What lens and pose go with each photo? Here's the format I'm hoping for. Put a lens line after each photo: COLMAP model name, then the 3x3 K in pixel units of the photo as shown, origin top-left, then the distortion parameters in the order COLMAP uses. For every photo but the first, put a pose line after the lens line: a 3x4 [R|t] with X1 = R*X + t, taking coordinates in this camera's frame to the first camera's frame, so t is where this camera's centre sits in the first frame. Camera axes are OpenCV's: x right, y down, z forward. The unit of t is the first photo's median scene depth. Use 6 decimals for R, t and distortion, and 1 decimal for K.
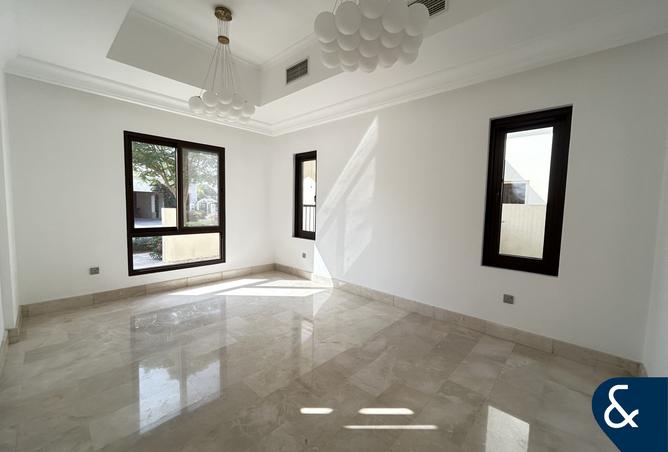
lens RADIAL K [[271.4, 0, 334.0], [0, 271.4, 226.0], [0, 0, 1]] dist [-0.000293, -0.000070]
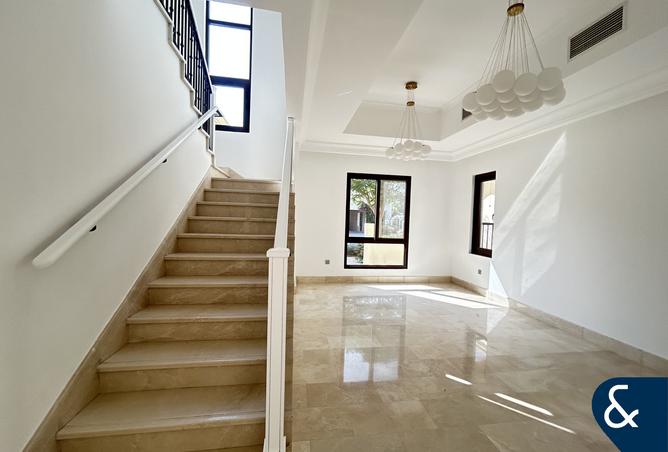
lens RADIAL K [[271.4, 0, 334.0], [0, 271.4, 226.0], [0, 0, 1]] dist [-0.000293, -0.000070]
pose [[0.780858, 0.024550, -0.624226, 0.108837], [-0.061358, 0.997410, -0.037528, 0.008277], [0.621688, 0.067605, 0.780342, -0.184482]]
